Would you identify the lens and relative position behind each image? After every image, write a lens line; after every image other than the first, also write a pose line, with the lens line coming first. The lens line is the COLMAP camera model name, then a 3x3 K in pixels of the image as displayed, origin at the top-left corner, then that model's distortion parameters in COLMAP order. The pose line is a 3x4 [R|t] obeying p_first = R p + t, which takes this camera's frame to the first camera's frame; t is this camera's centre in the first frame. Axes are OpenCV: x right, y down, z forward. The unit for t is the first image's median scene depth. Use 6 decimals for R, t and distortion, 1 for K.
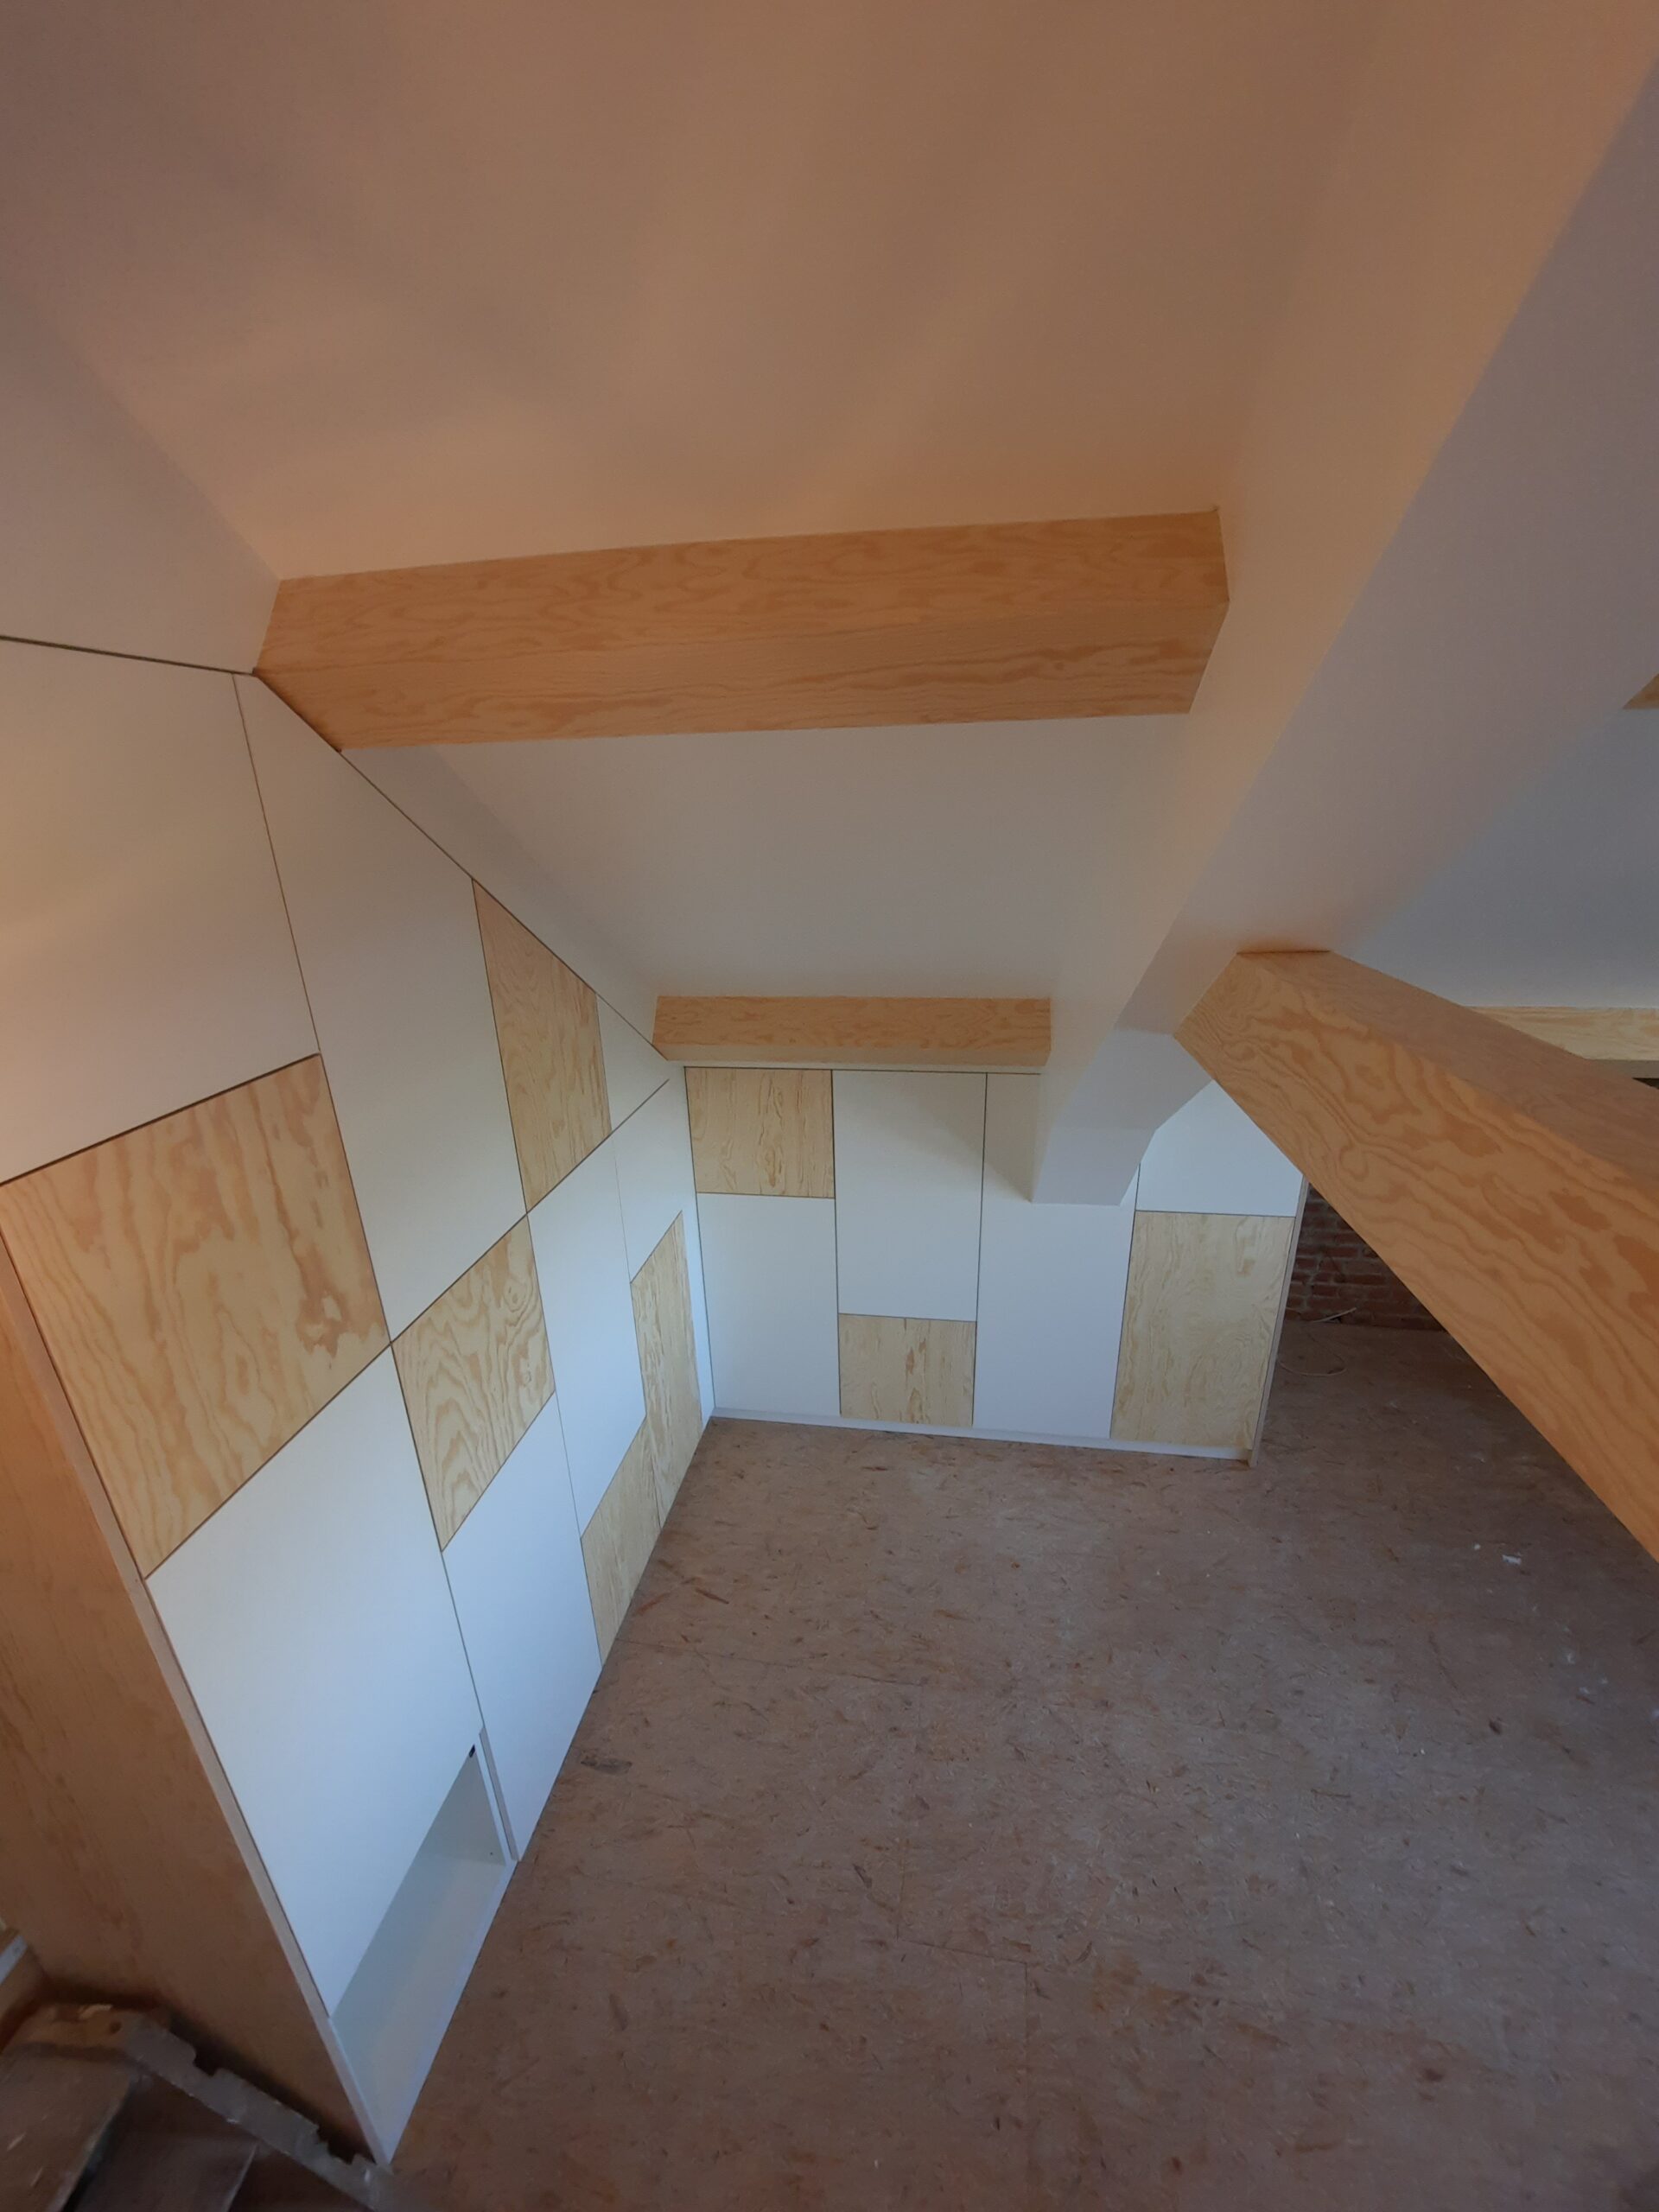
lens RADIAL K [[873.4, 0, 829.5], [0, 873.4, 1106.0], [0, 0, 1]] dist [0.000715, 0.000171]
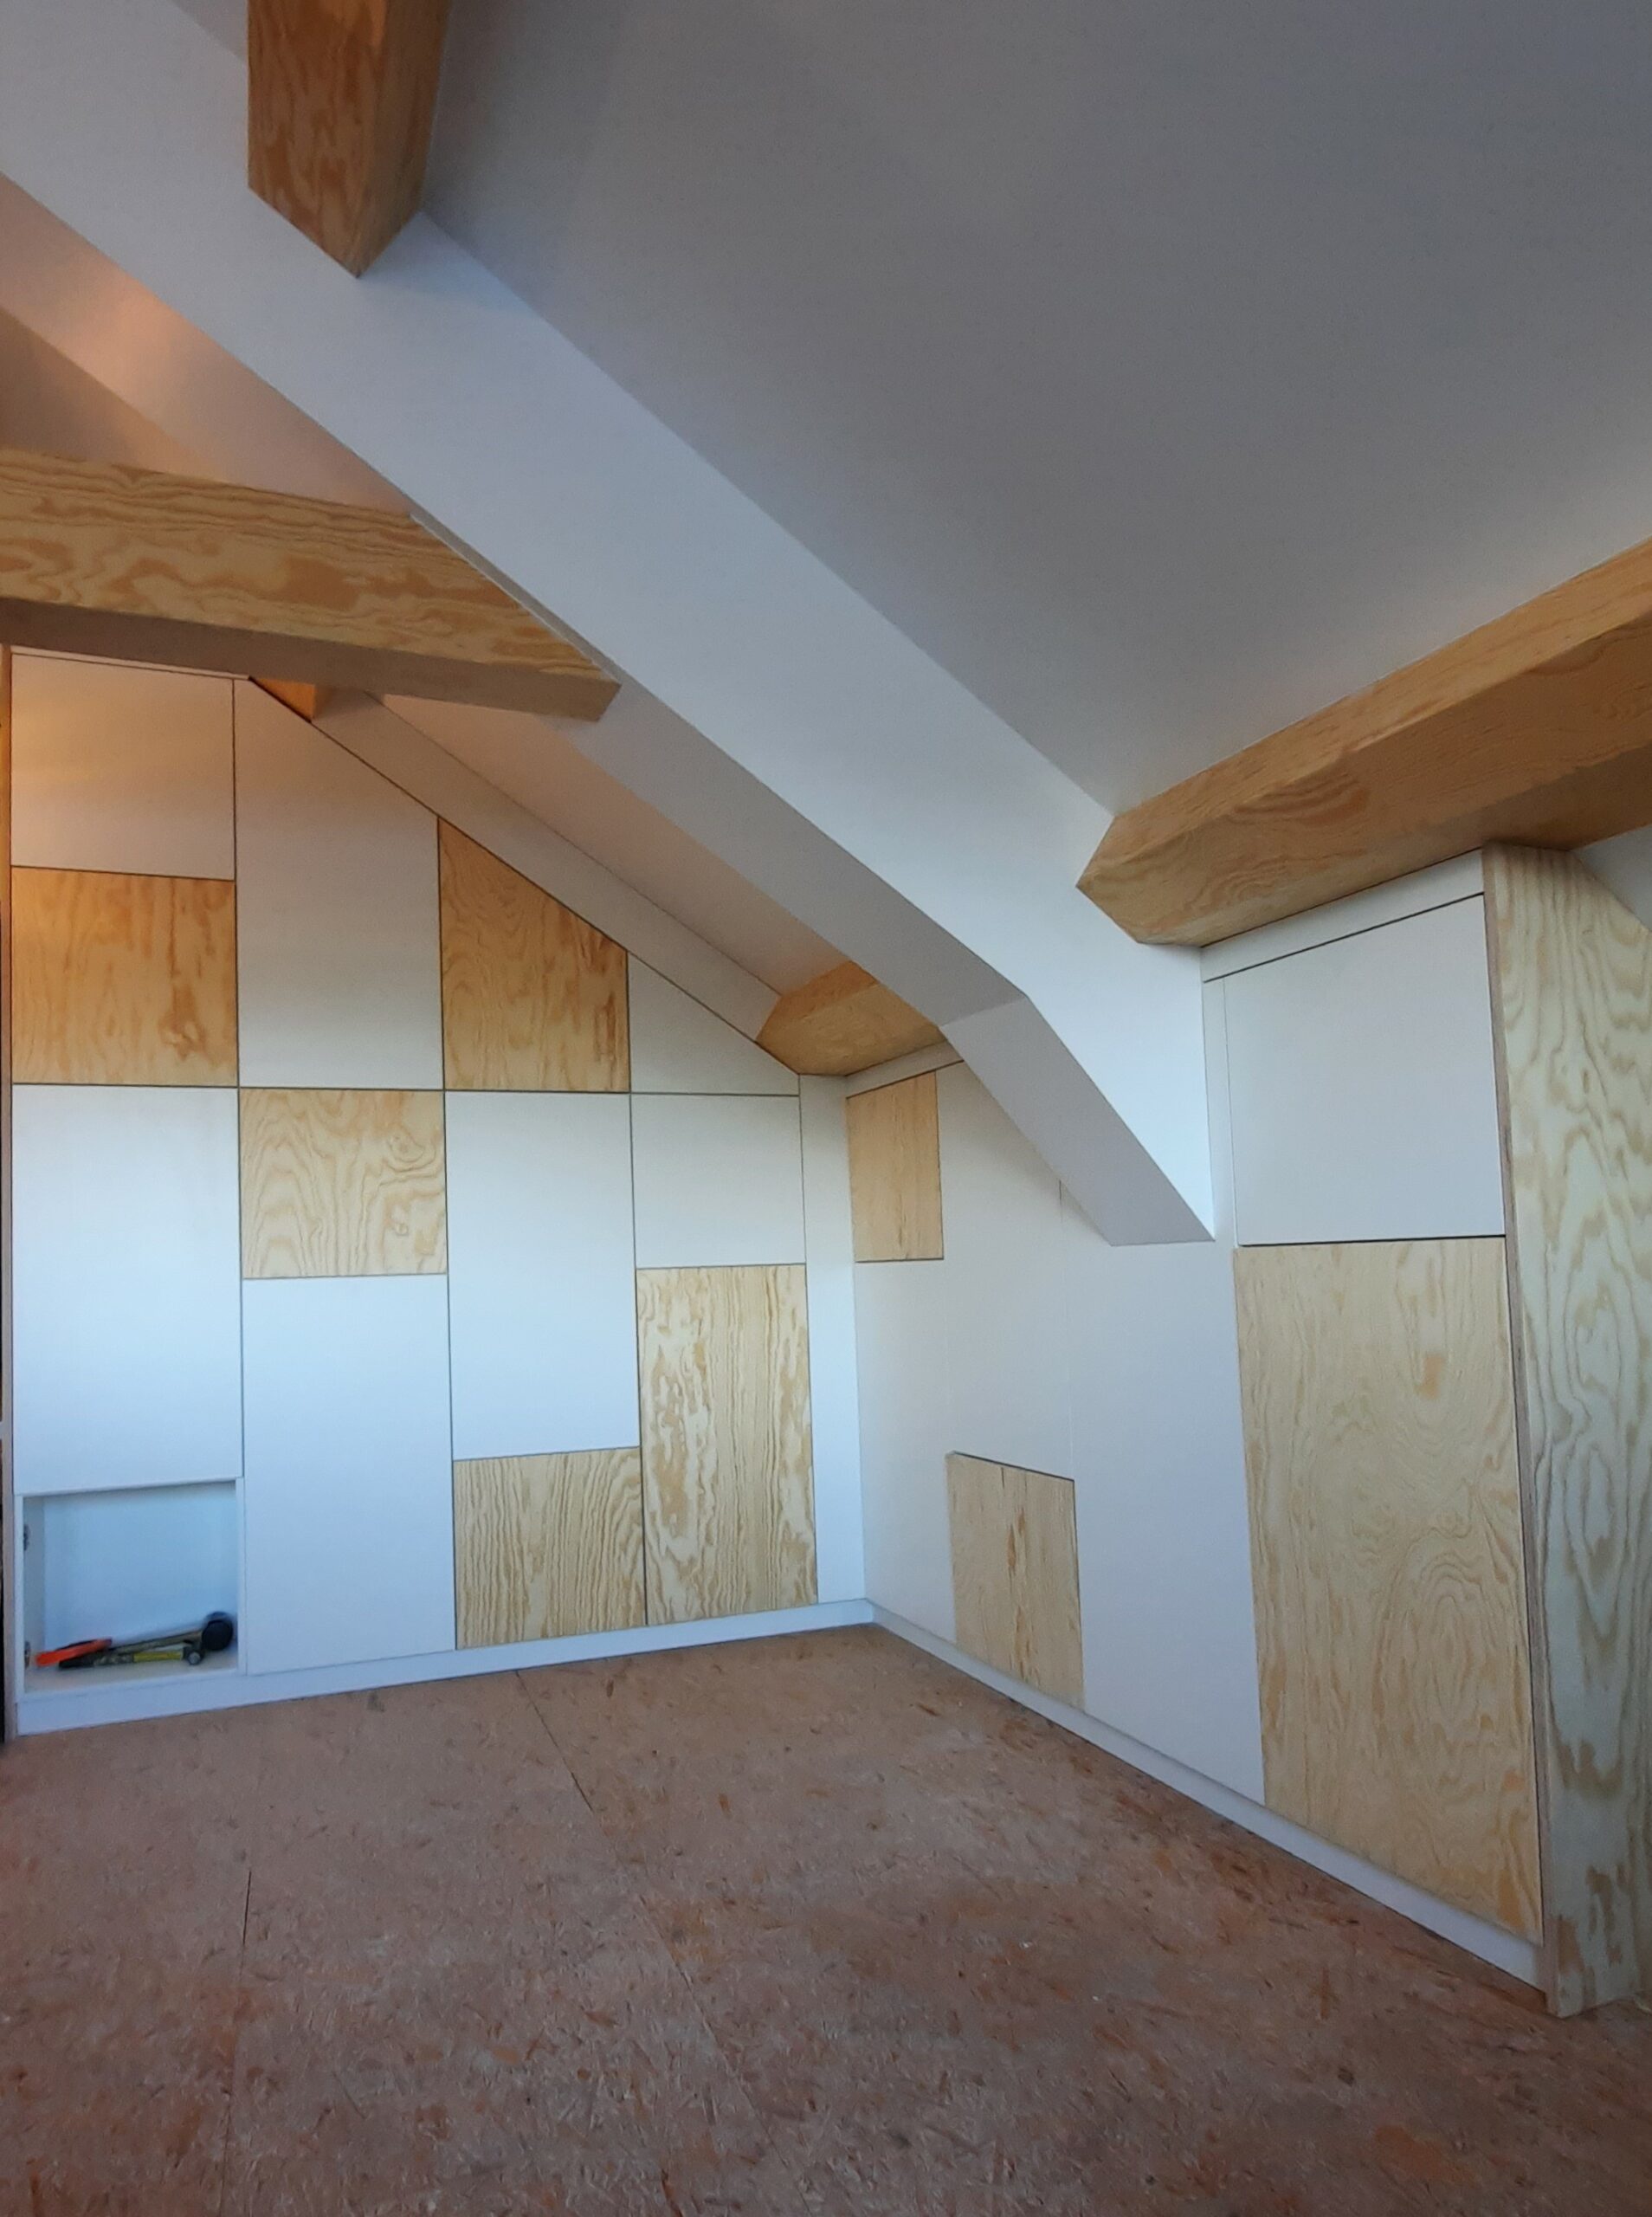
lens RADIAL K [[1301.1, 0, 822.1], [0, 1301.1, 1190.0], [0, 0, 1]] dist [-0.004415, -0.001643]
pose [[0.501070, -0.068634, -0.862681, 1.437272], [-0.265691, 0.936508, -0.228828, 0.529118], [0.823613, 0.343865, 0.451020, 0.709335]]
